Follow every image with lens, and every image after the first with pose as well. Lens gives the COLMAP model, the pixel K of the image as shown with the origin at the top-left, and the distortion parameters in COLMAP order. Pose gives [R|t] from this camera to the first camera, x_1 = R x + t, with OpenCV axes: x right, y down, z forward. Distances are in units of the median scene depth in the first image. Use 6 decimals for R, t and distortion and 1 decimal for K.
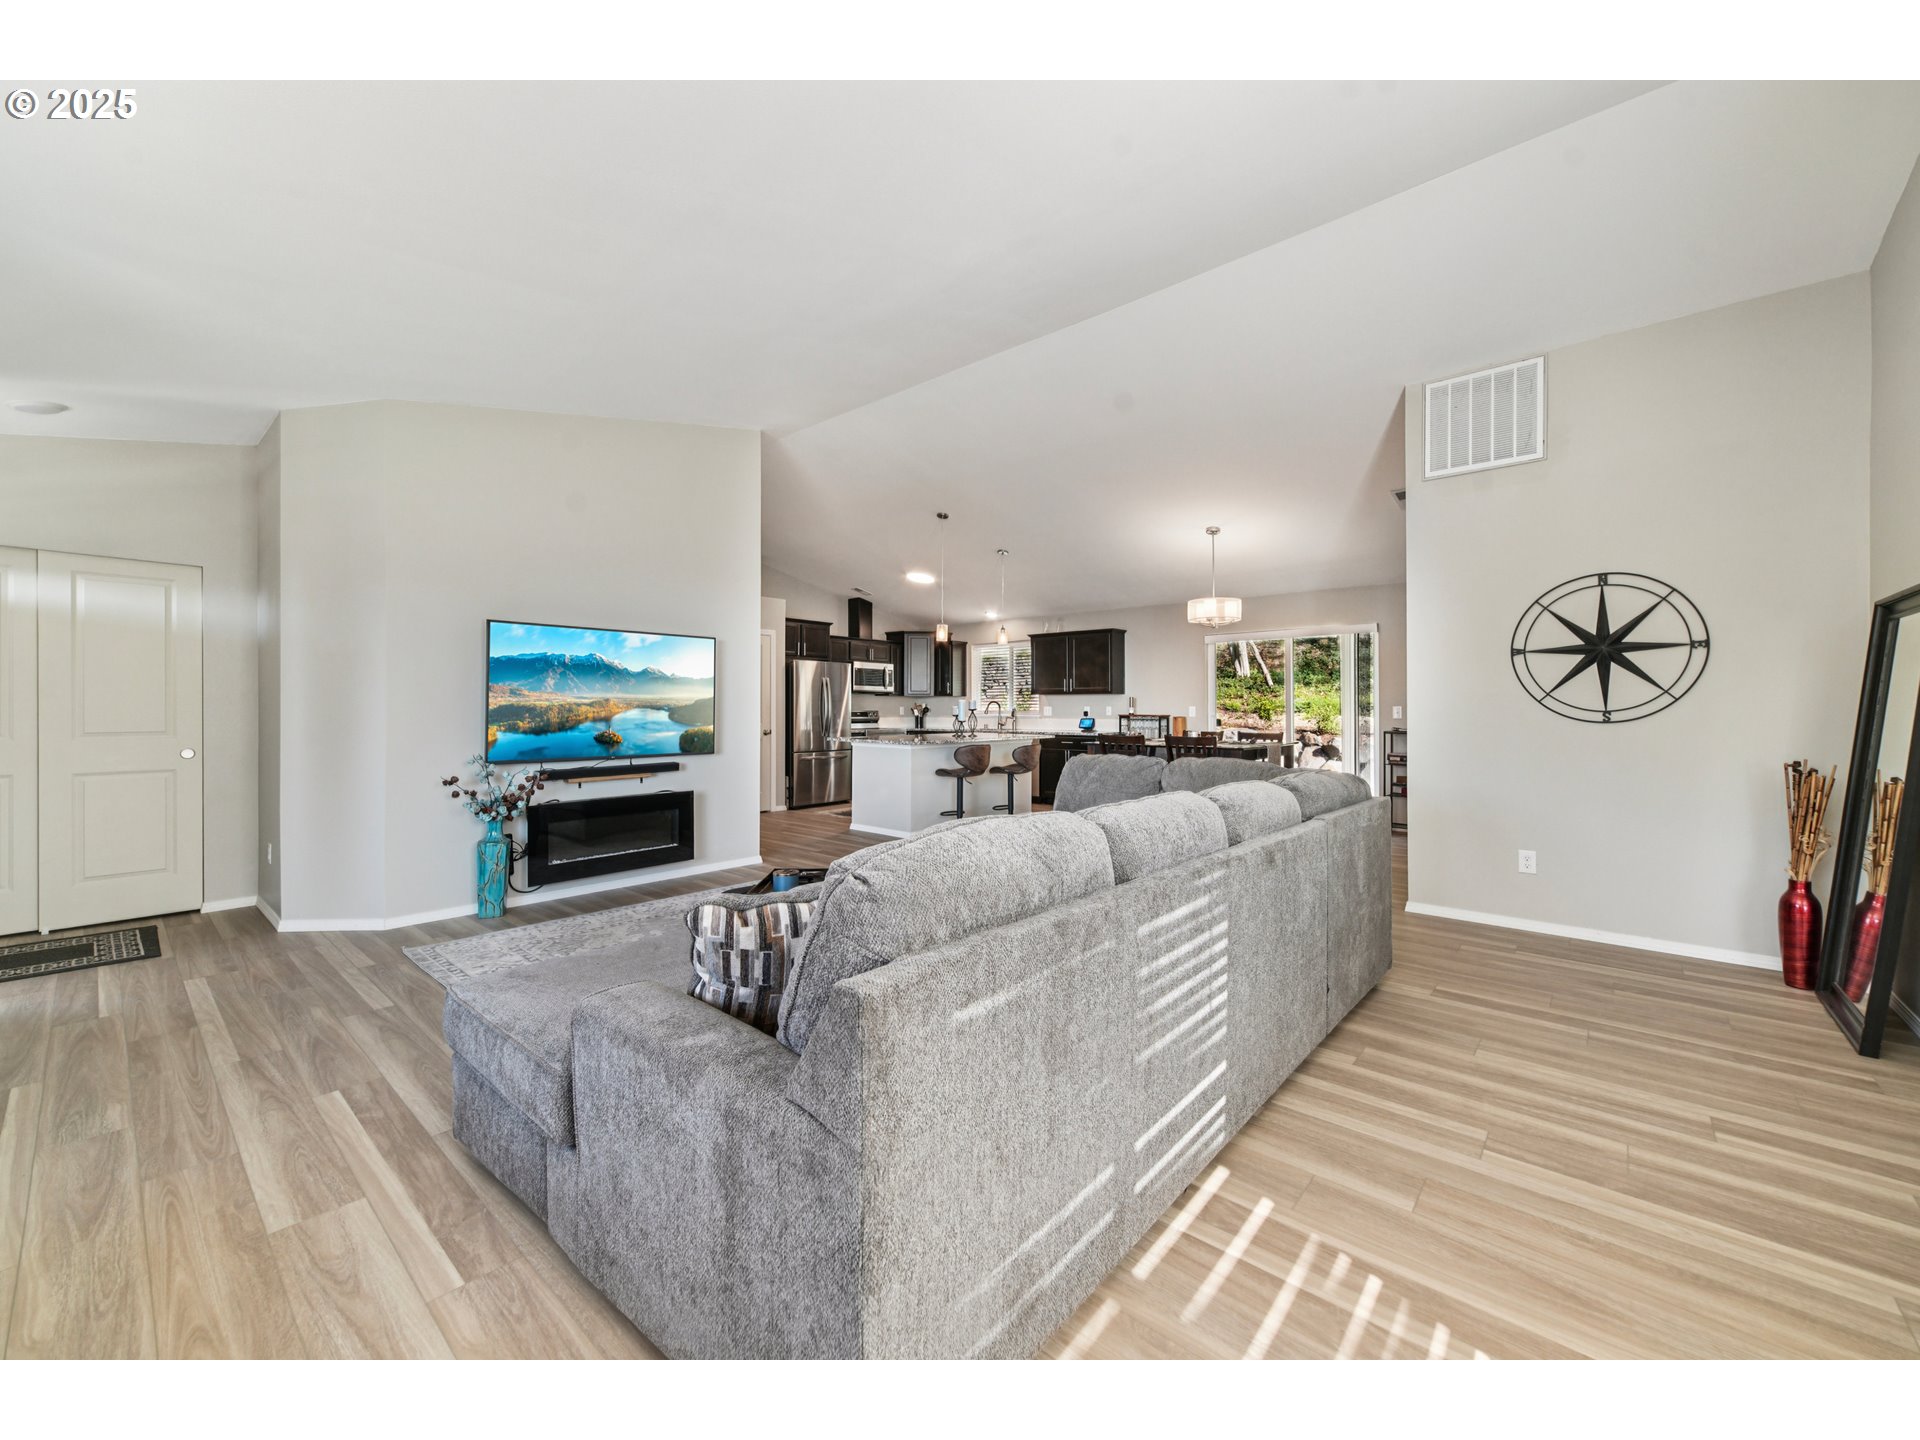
lens RADIAL K [[756.0, 0, 937.7], [0, 756.0, 711.5], [0, 0, 1]] dist [0.001912, -0.000071]
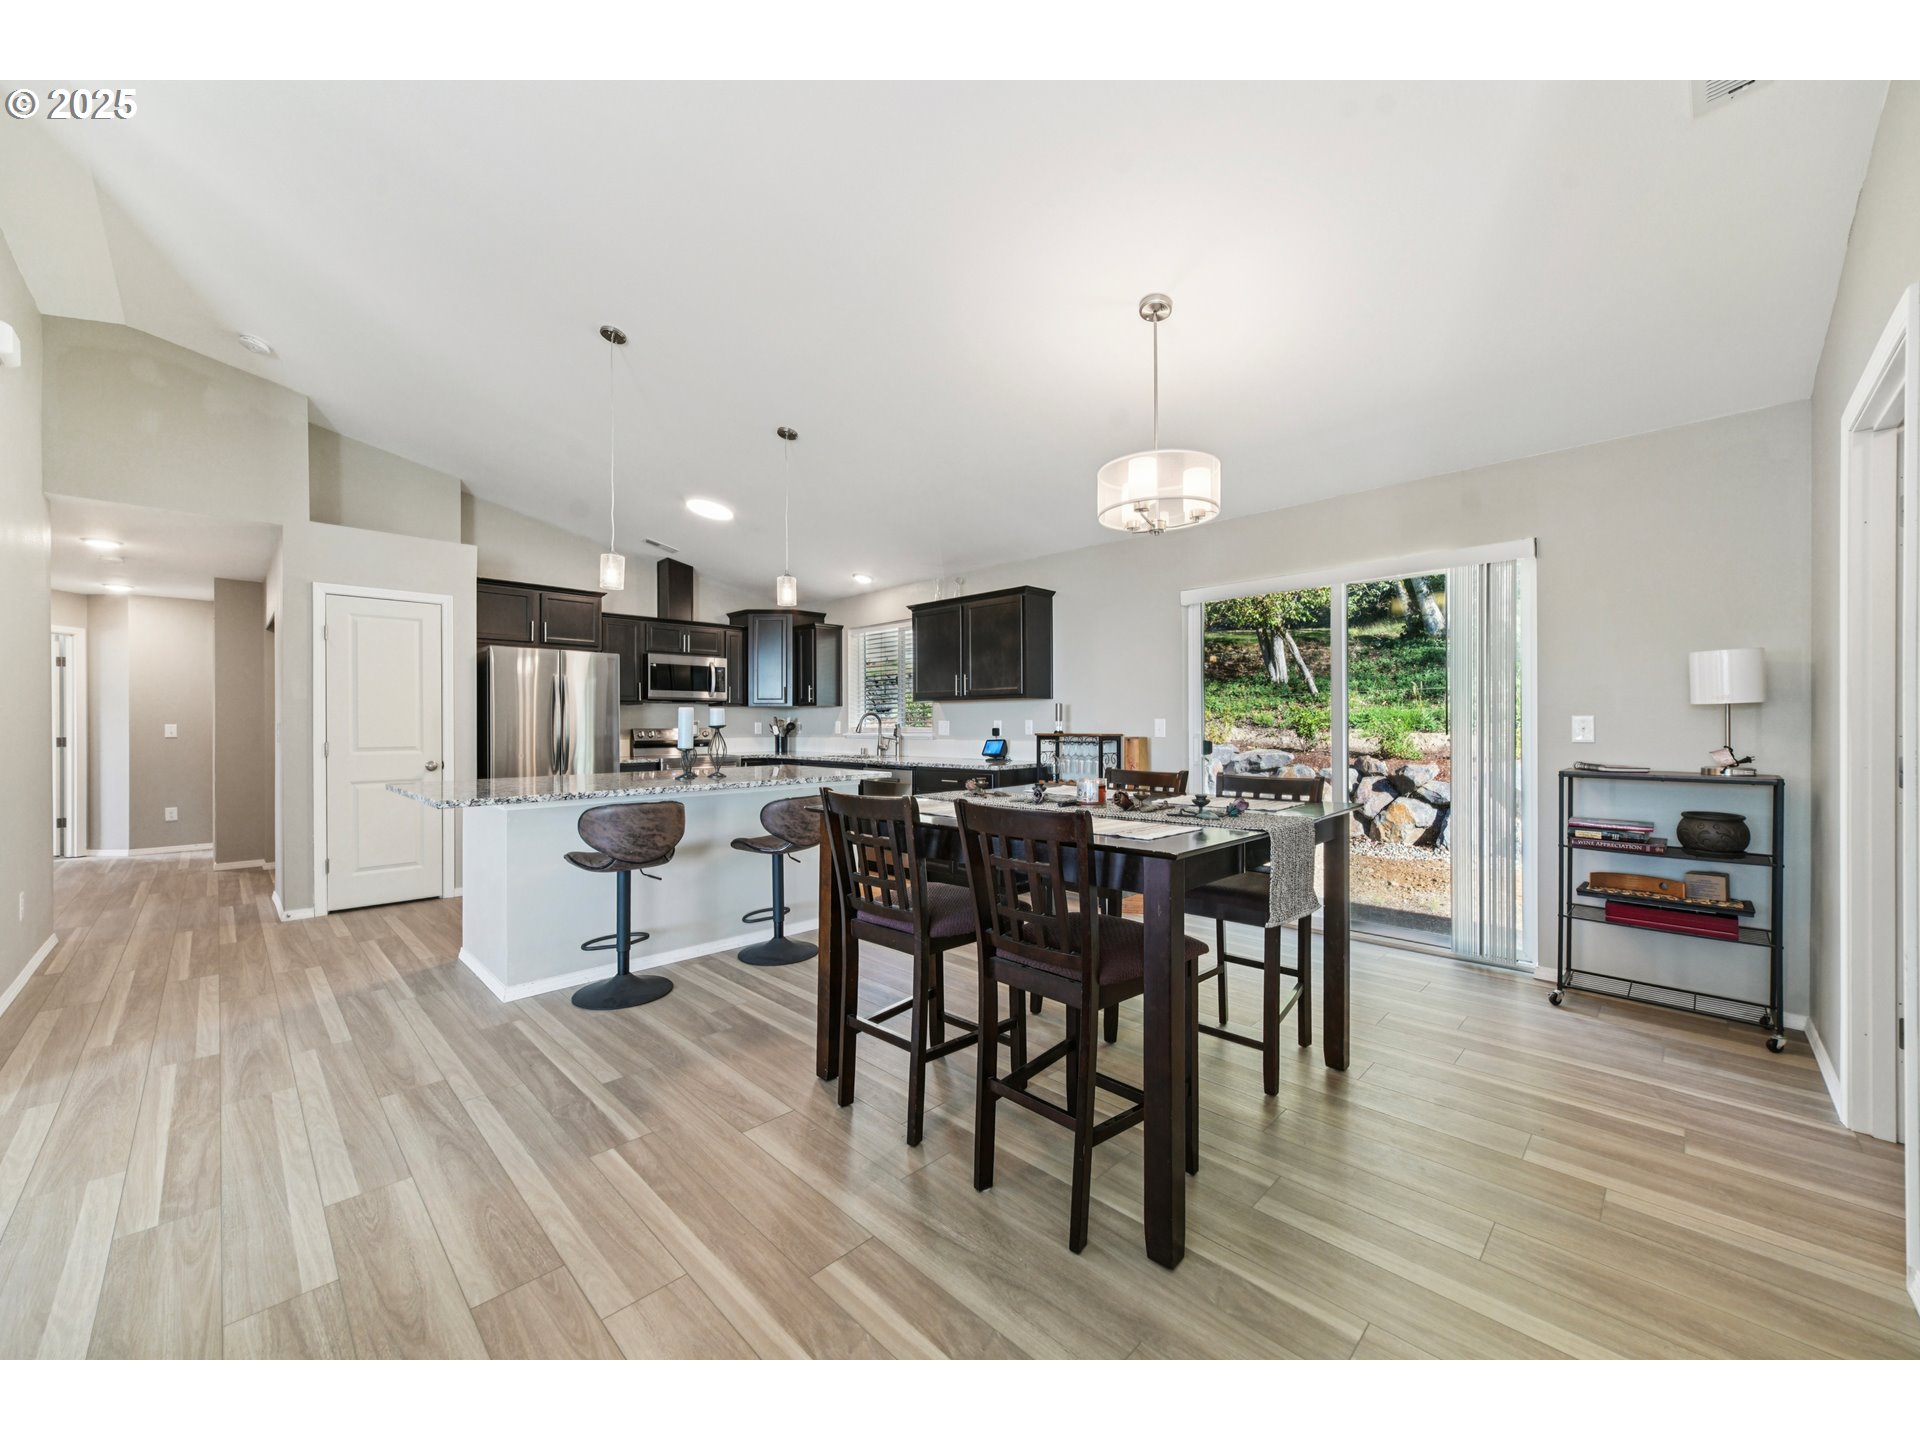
lens RADIAL K [[756.0, 0, 951.0], [0, 756.0, 724.5], [0, 0, 1]] dist [0.001912, -0.000071]
pose [[0.998942, -0.004655, -0.045750, 0.169860], [0.004447, 0.999979, -0.004647, -0.000622], [0.045771, 0.004439, 0.998942, 0.349026]]
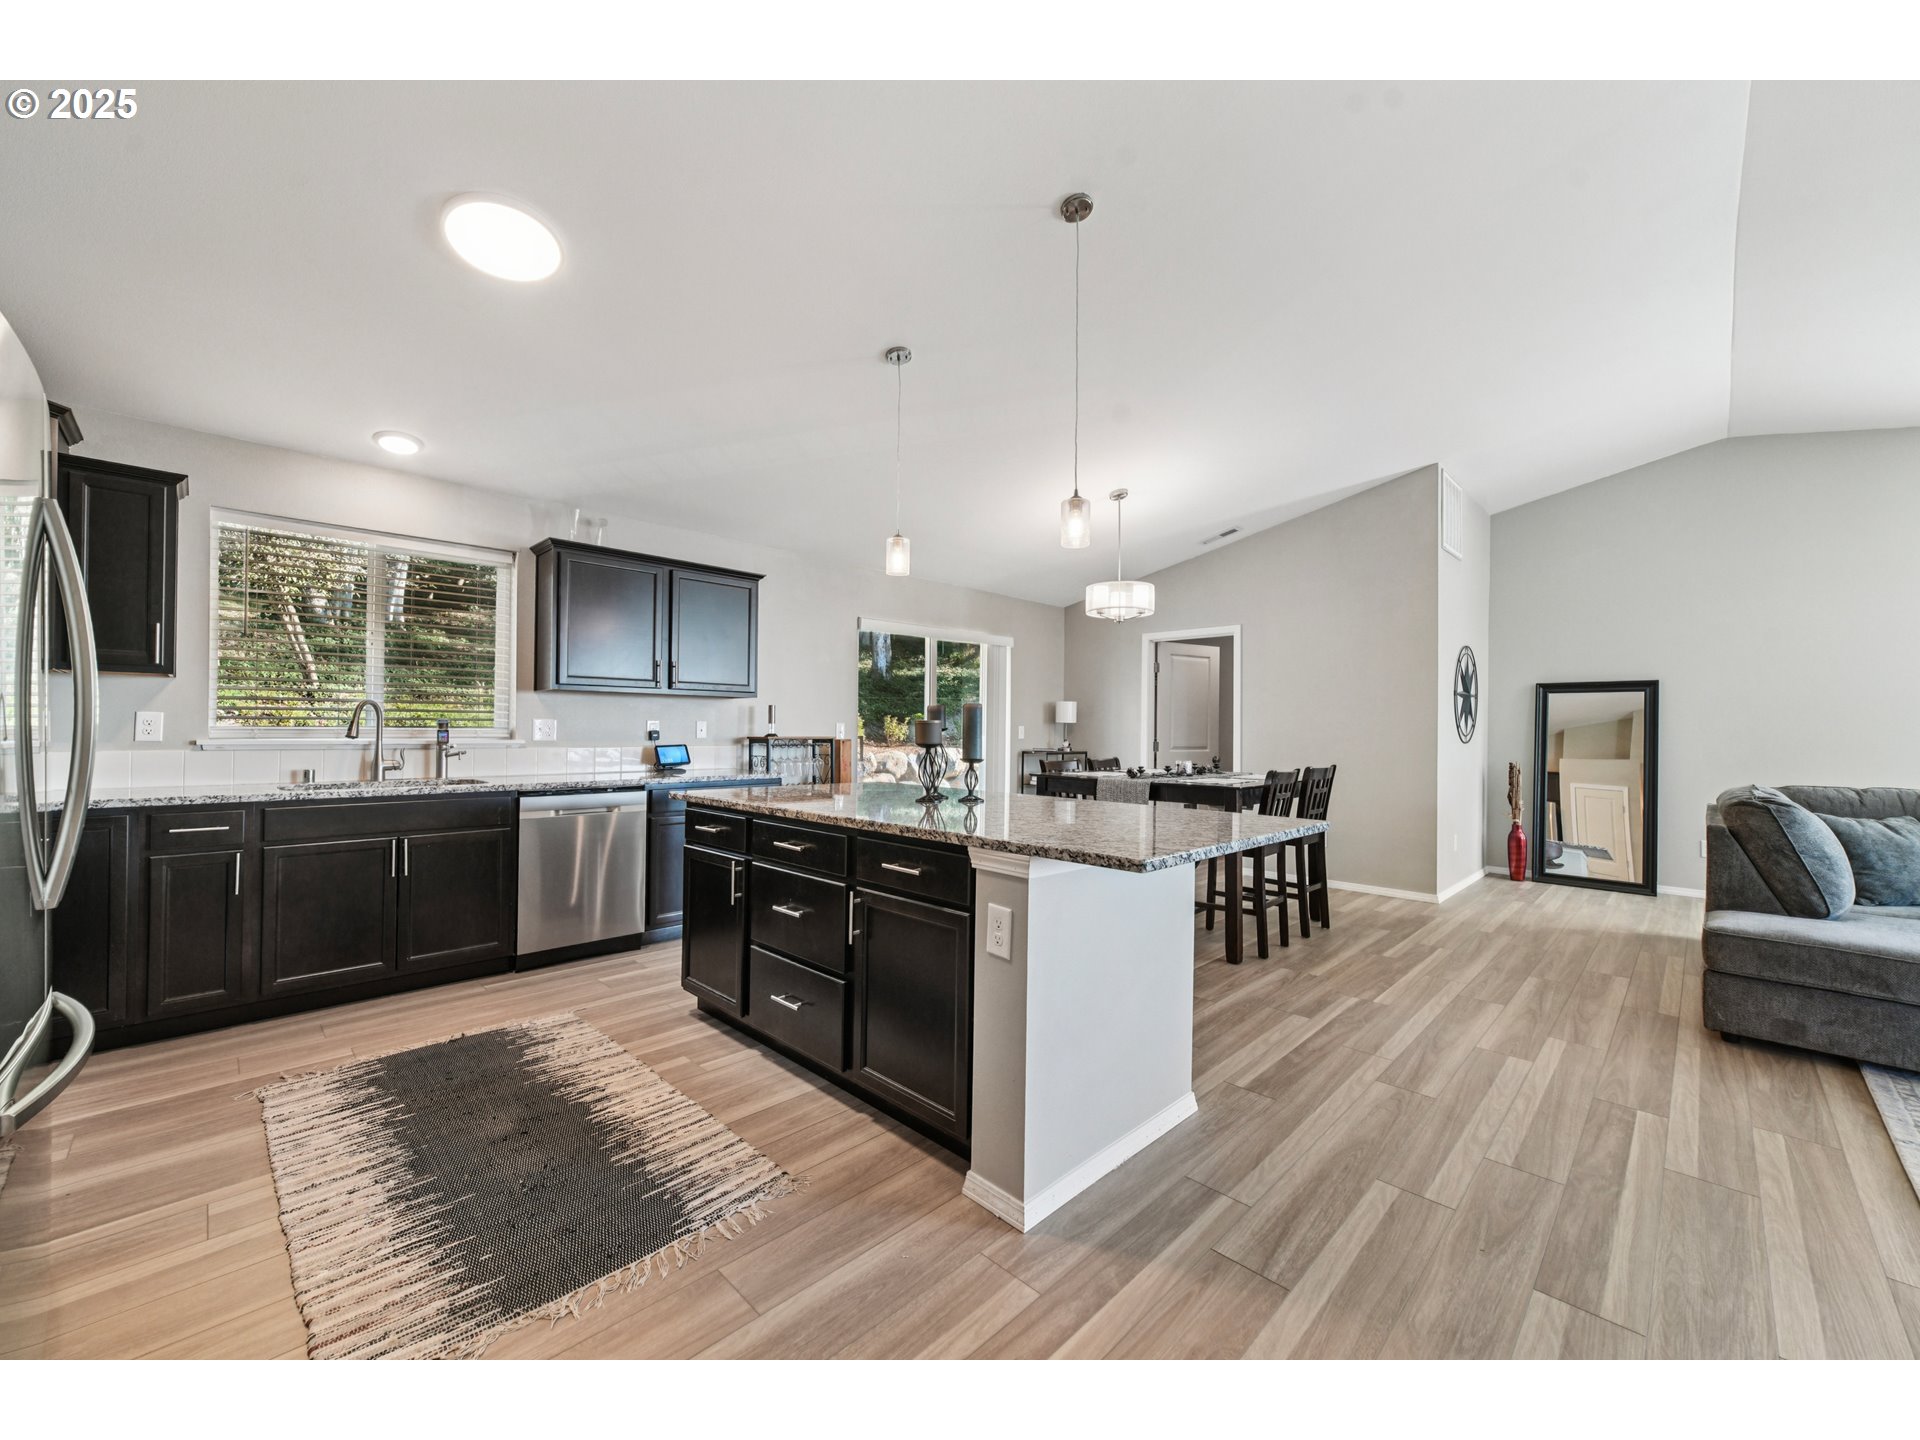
lens RADIAL K [[756.0, 0, 965.7], [0, 756.0, 723.4], [0, 0, 1]] dist [0.001912, -0.000071]
pose [[0.019481, 0.006184, 0.999791, -0.255180], [-0.006628, 0.999960, -0.006056, -0.002913], [-0.999788, -0.006509, 0.019521, 0.715236]]
